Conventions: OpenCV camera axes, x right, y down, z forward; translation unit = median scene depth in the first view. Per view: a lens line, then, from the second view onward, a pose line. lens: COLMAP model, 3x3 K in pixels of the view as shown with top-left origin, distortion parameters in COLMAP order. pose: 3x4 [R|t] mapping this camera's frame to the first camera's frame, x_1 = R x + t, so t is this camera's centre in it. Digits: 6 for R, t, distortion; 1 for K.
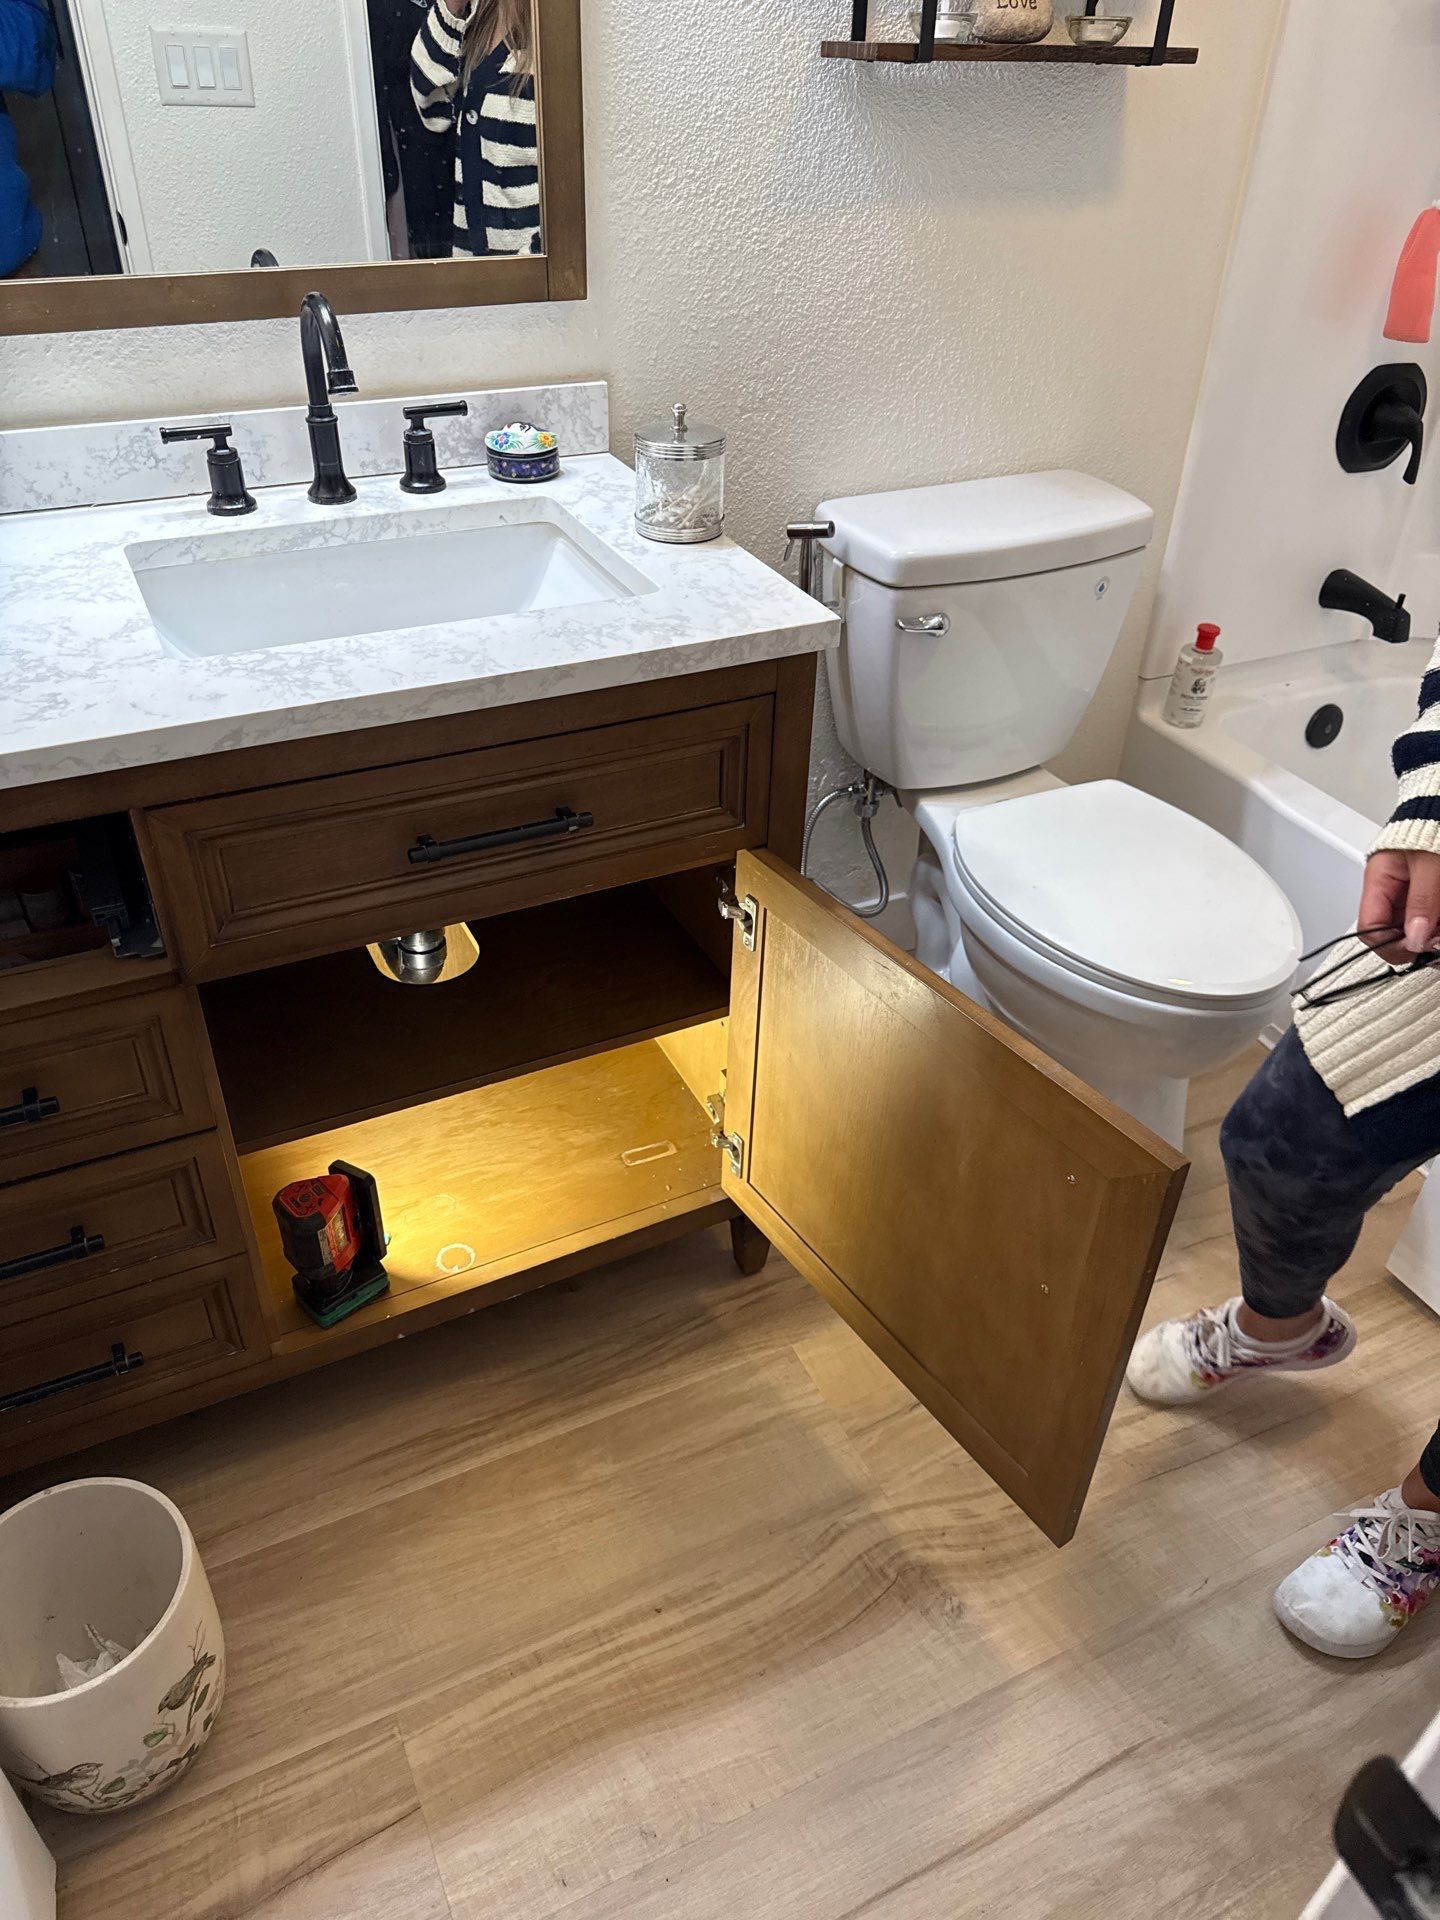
lens RADIAL K [[1367.7, 0, 720.6], [0, 1367.7, 978.4], [0, 0, 1]] dist [0.006044, -0.019900]
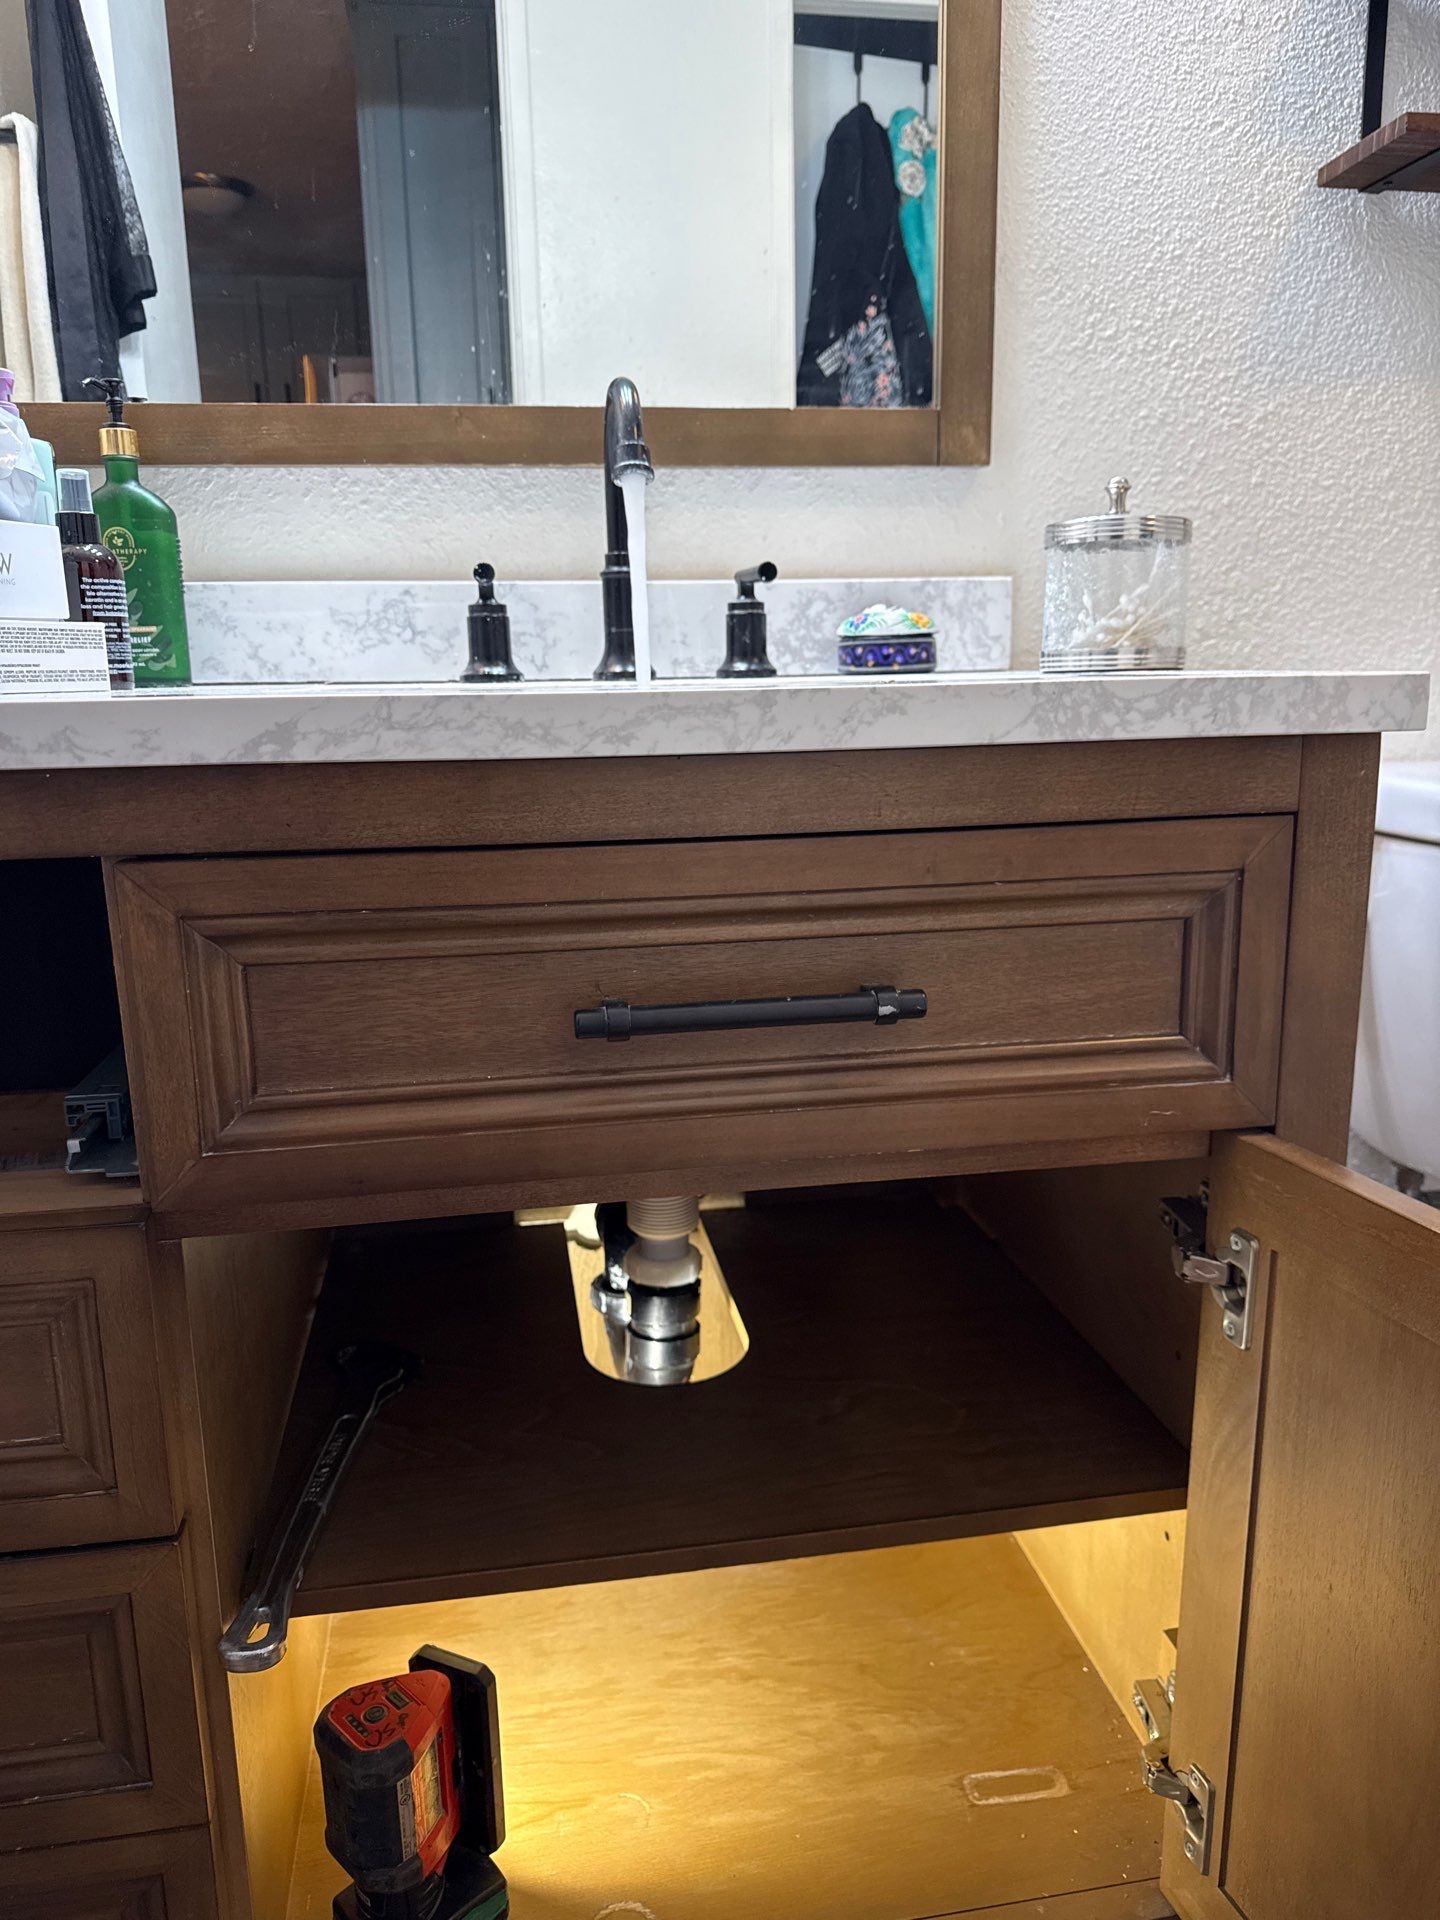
lens RADIAL K [[1367.7, 0, 703.6], [0, 1367.7, 968.4], [0, 0, 1]] dist [0.006044, -0.019900]
pose [[0.952816, 0.018650, -0.302975, -0.014833], [-0.142121, 0.909362, -0.390975, 0.073706], [0.268223, 0.415587, 0.869106, 0.431003]]
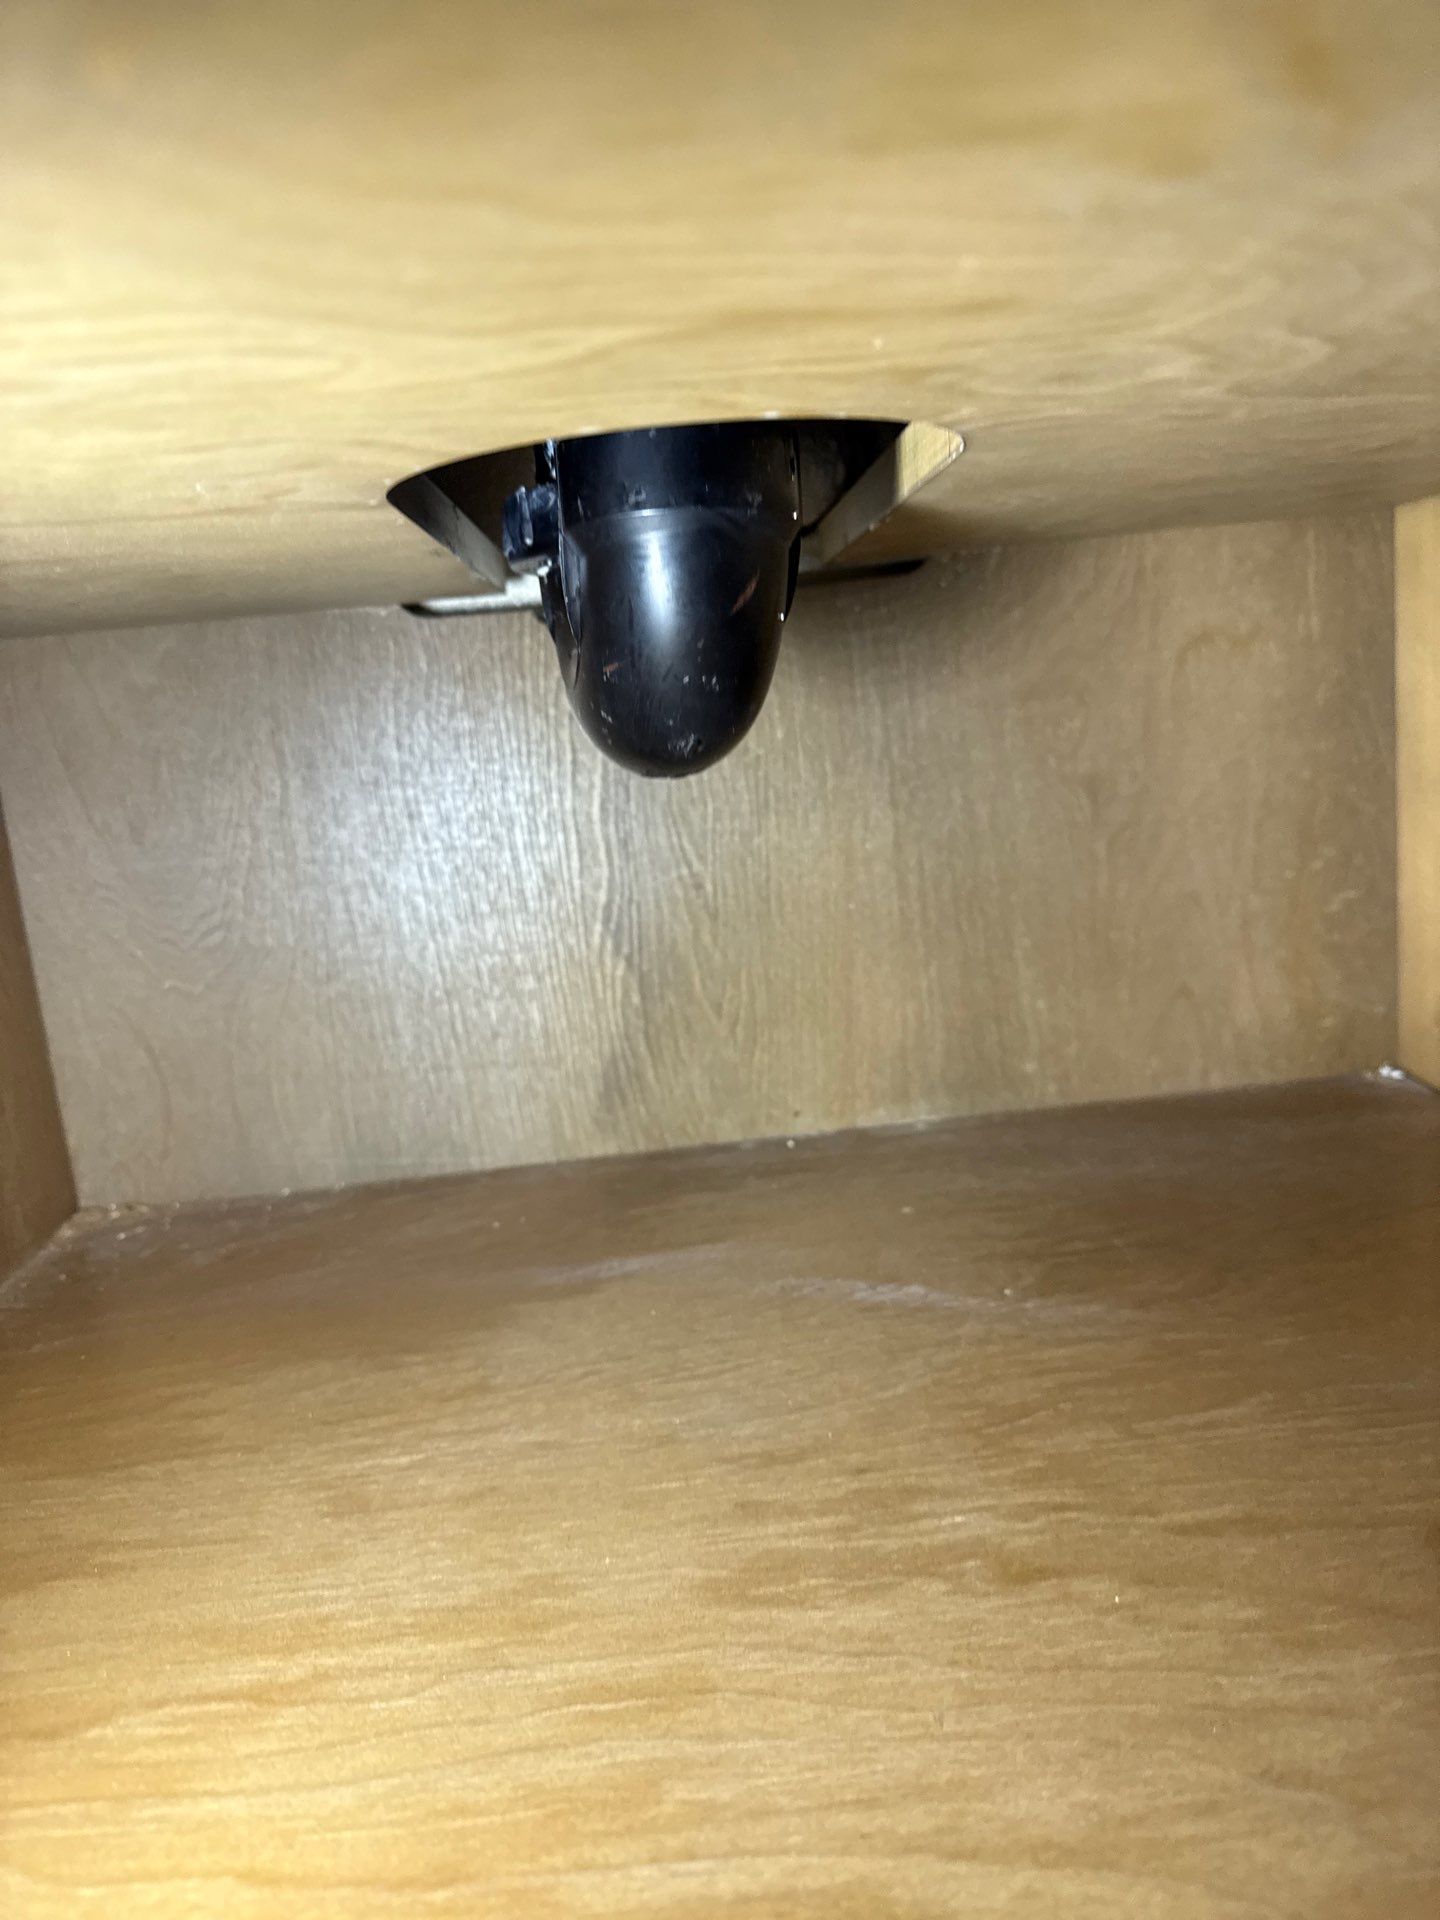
lens RADIAL K [[1367.7, 0, 712.0], [0, 1367.7, 959.3], [0, 0, 1]] dist [0.006044, -0.019900]
pose [[0.900135, -0.051778, -0.432522, -0.147292], [-0.141074, 0.904750, -0.401903, 0.131235], [0.412134, 0.422784, 0.807093, 0.972362]]
